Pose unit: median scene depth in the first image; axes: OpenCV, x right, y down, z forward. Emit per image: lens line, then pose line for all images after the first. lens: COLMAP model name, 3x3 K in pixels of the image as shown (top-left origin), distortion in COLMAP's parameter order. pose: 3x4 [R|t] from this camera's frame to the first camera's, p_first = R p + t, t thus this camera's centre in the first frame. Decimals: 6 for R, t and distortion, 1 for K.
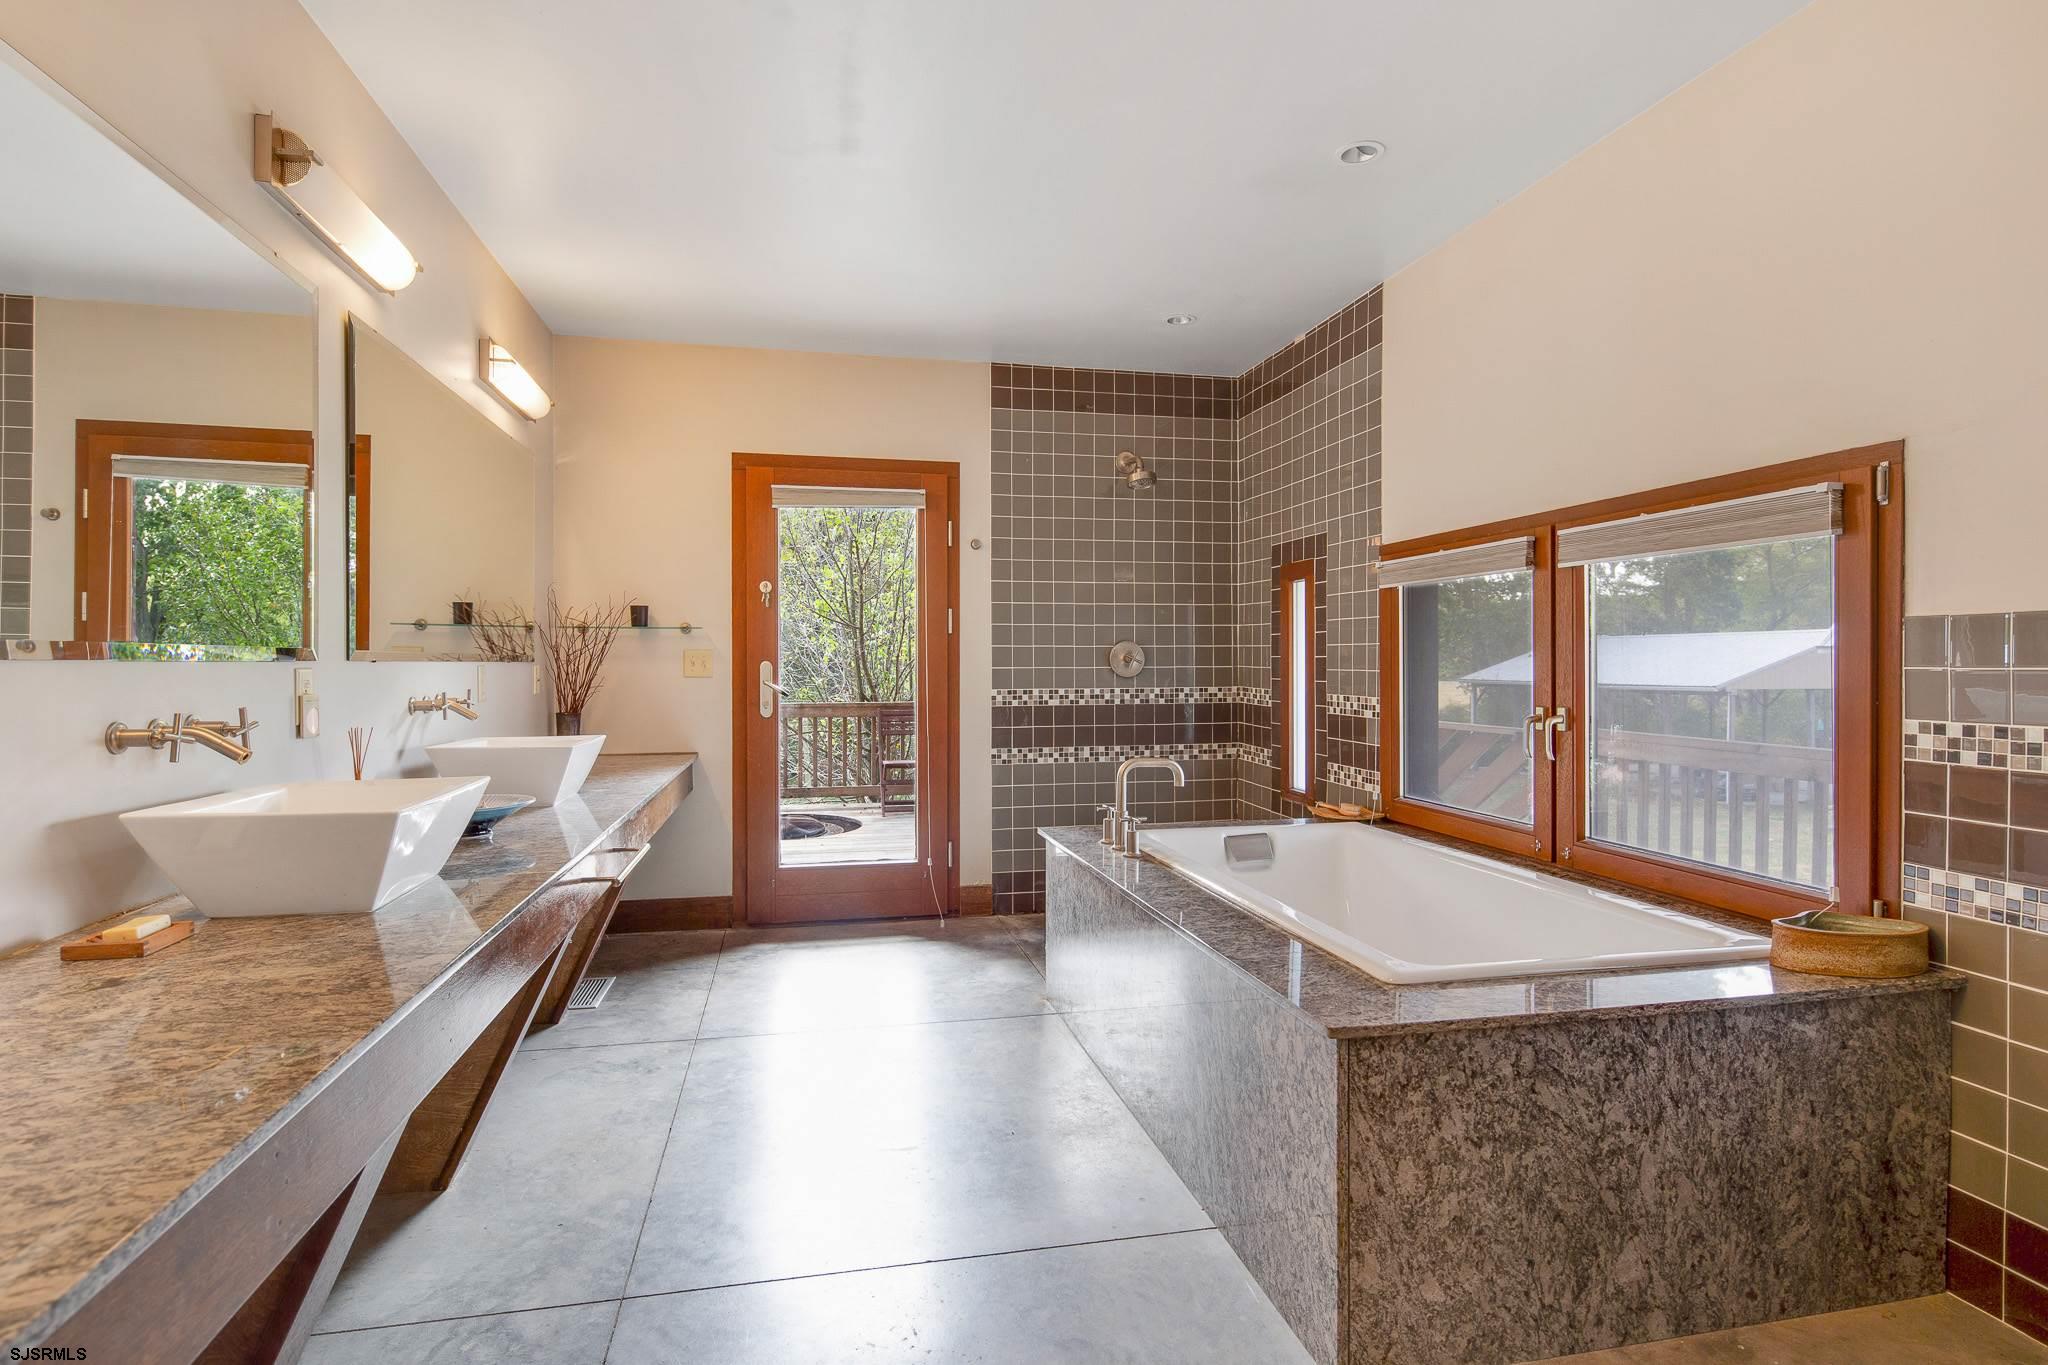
lens RADIAL K [[1001.8, 0, 1022.9], [0, 1001.8, 676.2], [0, 0, 1]] dist [0.026989, -0.001741]
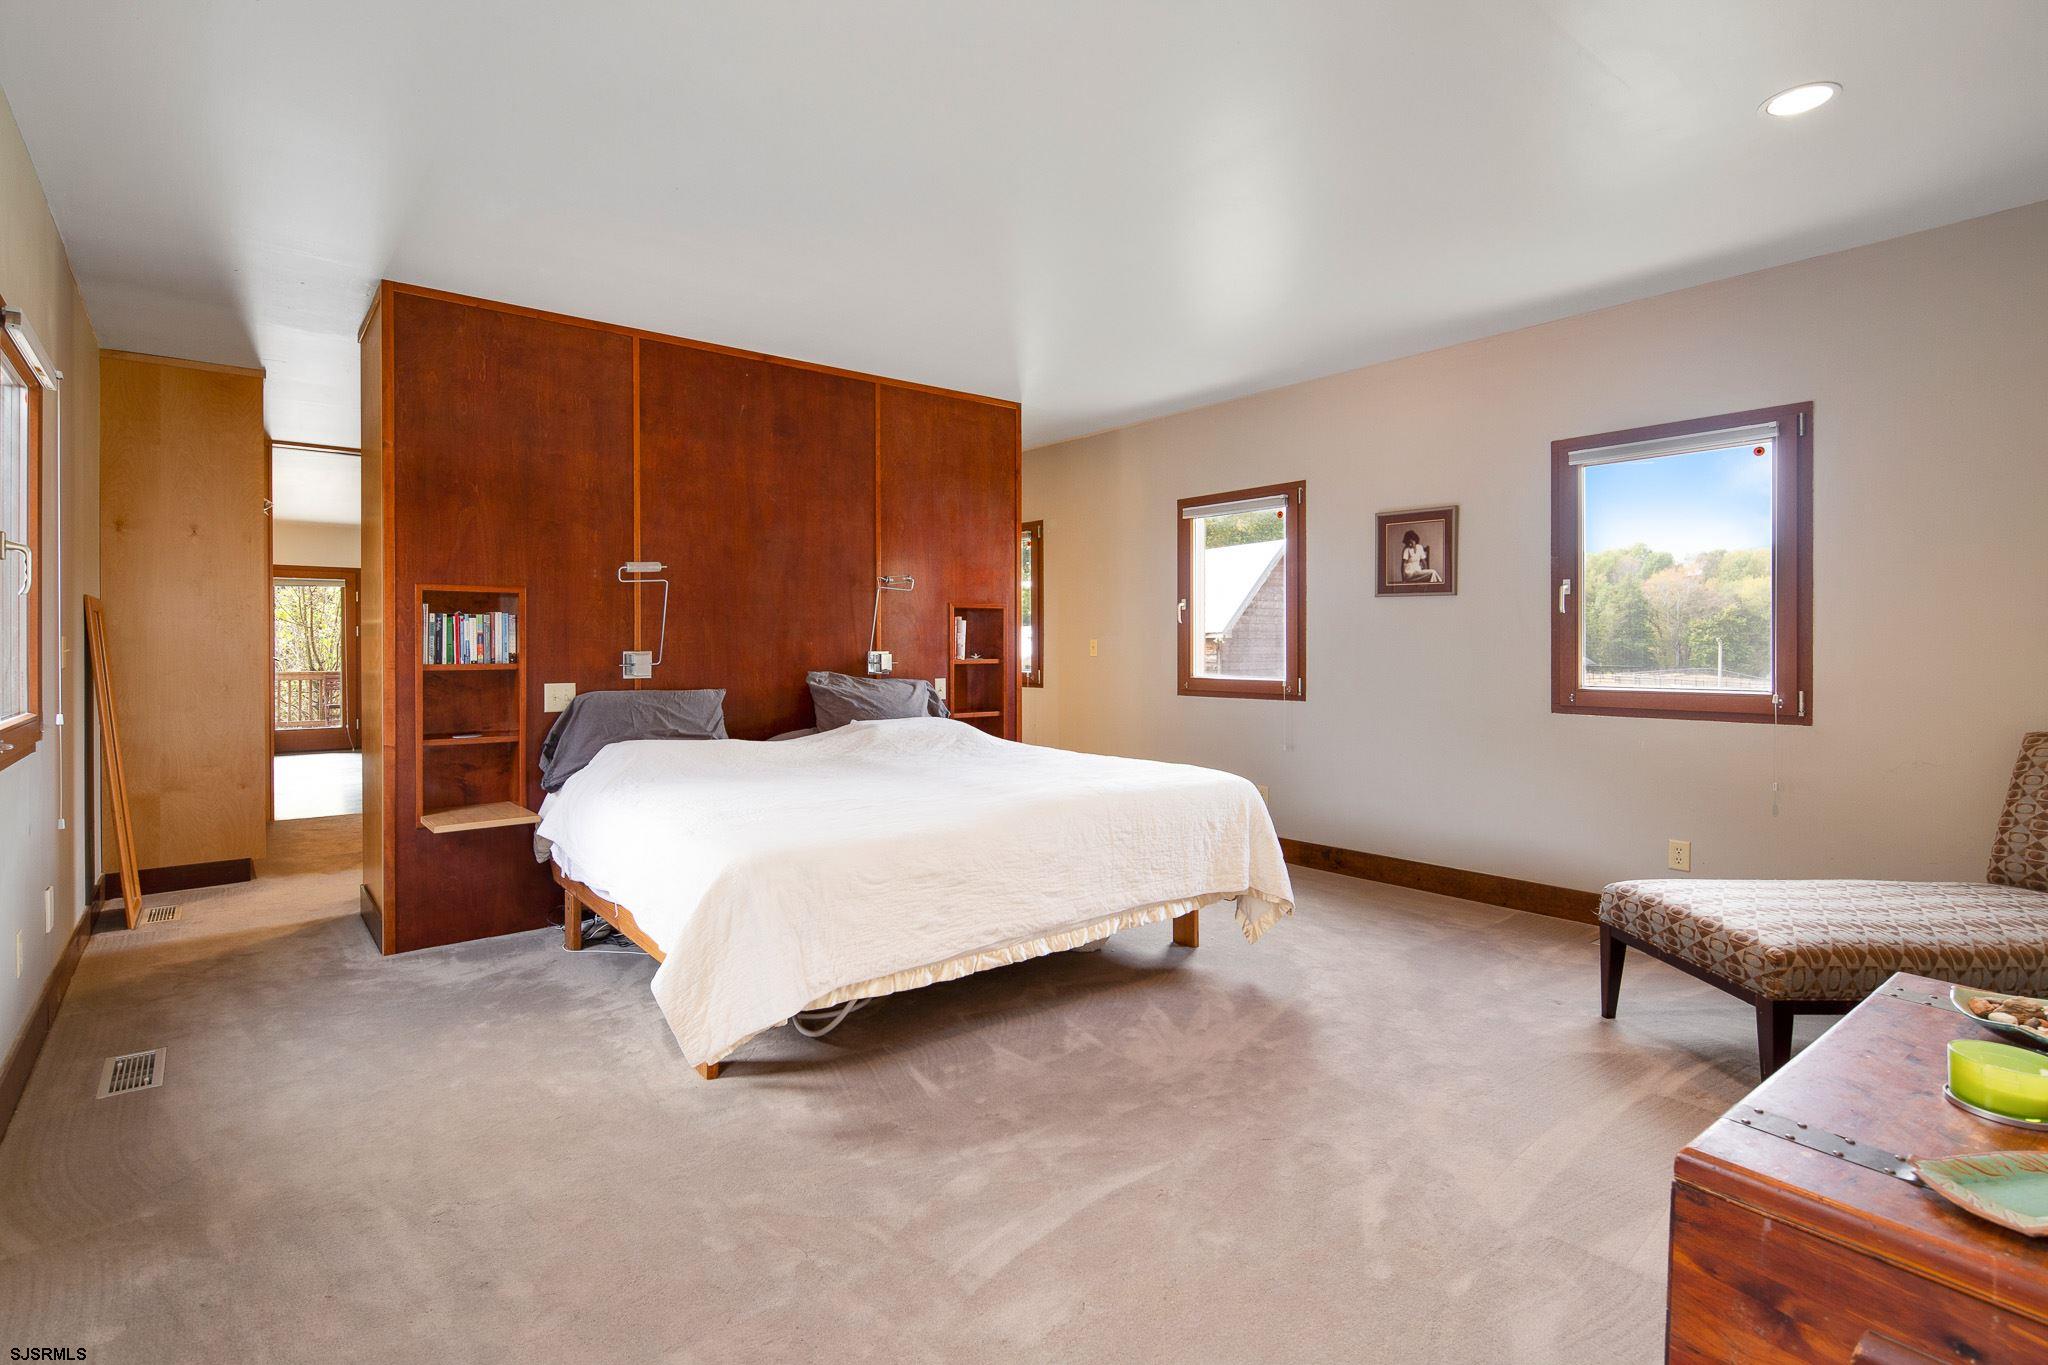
lens RADIAL K [[1001.8, 0, 1024.8], [0, 1001.8, 675.9], [0, 0, 1]] dist [0.026989, -0.001741]
pose [[0.897797, -0.013905, 0.440190, 0.161222], [0.005947, 0.999793, 0.019455, 0.007087], [-0.440369, -0.014849, 0.897694, -1.041023]]
